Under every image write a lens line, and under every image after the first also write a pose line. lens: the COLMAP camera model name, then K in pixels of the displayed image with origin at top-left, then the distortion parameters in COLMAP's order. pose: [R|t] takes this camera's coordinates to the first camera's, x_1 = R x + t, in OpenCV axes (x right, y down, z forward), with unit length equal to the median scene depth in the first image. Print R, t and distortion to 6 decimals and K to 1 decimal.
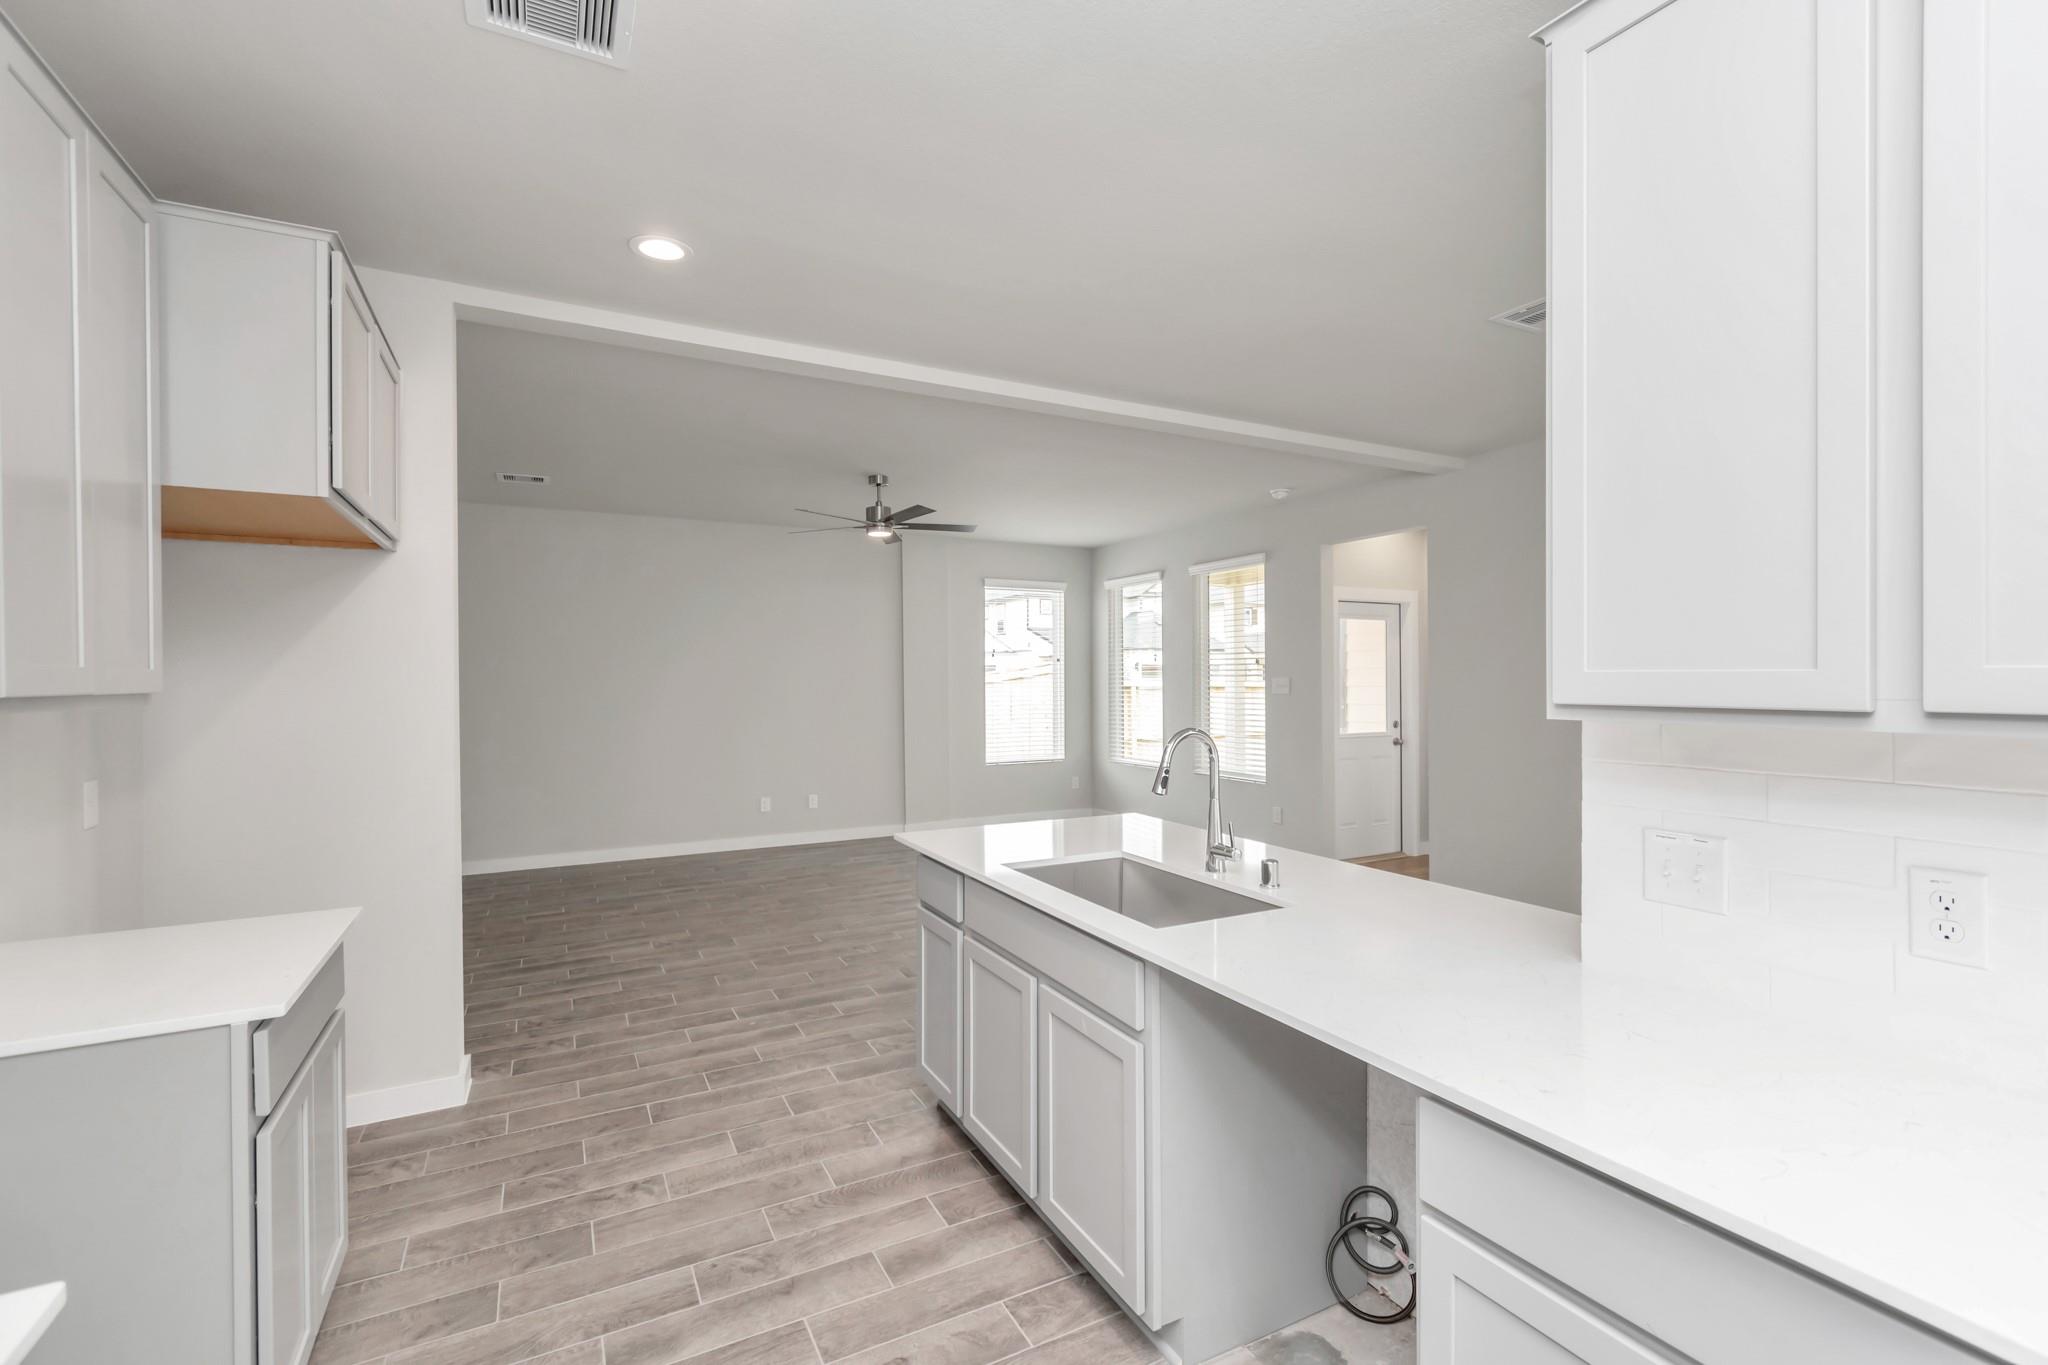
lens RADIAL K [[898.9, 0, 1026.1], [0, 898.9, 681.7], [0, 0, 1]] dist [0.010397, -0.005144]
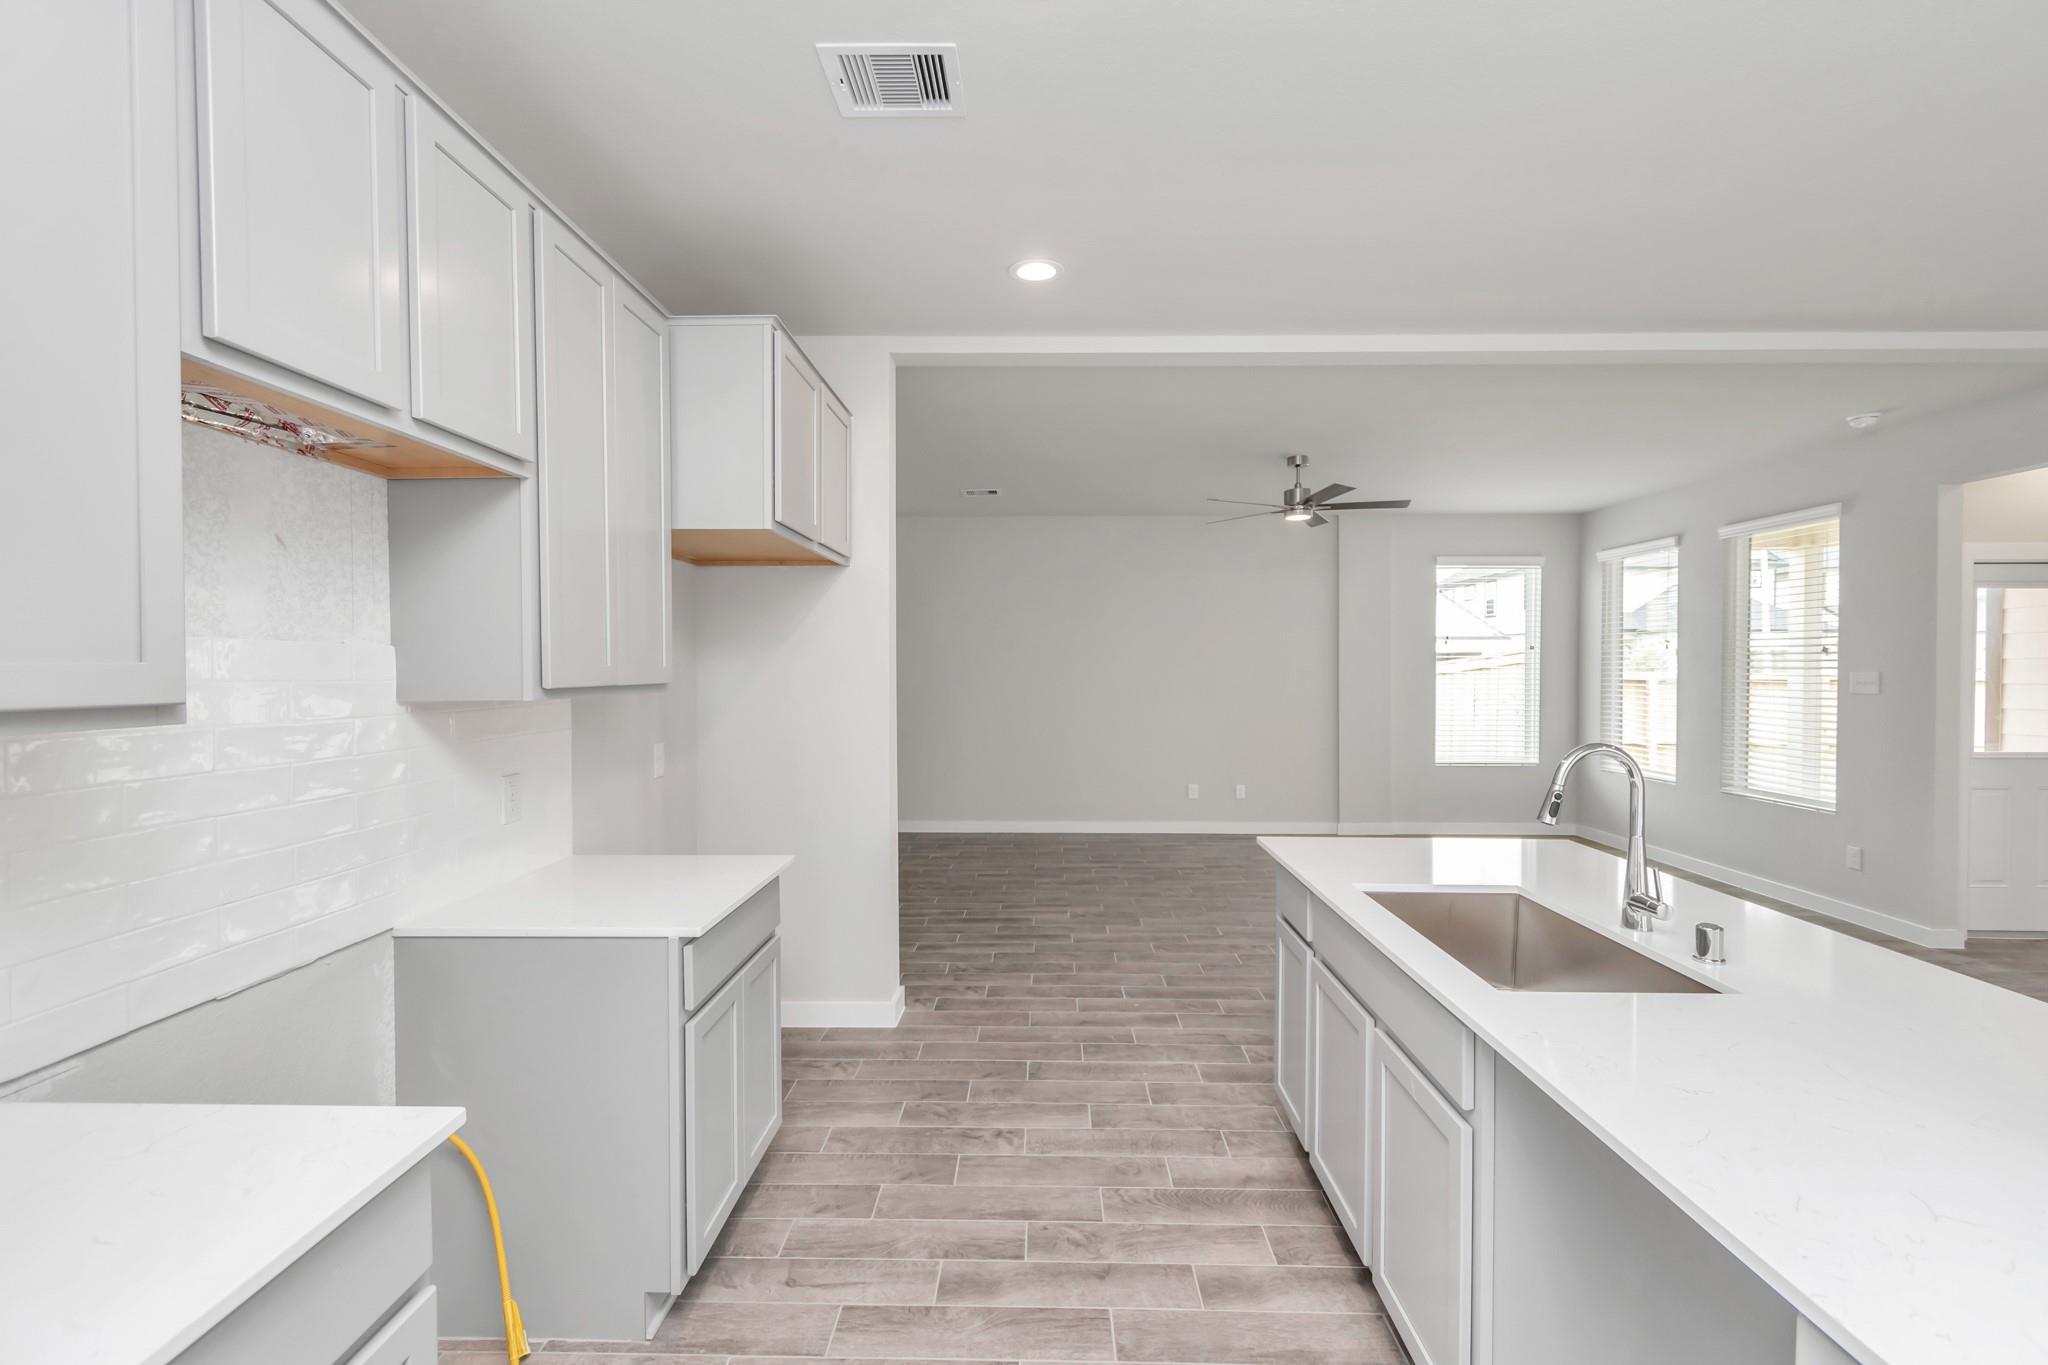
lens RADIAL K [[898.9, 0, 1026.1], [0, 898.9, 681.7], [0, 0, 1]] dist [0.010397, -0.005144]
pose [[0.872446, 0.014174, -0.488504, 0.113298], [-0.006481, 0.999827, 0.017437, -0.011260], [0.488667, -0.012047, 0.872387, 0.056234]]
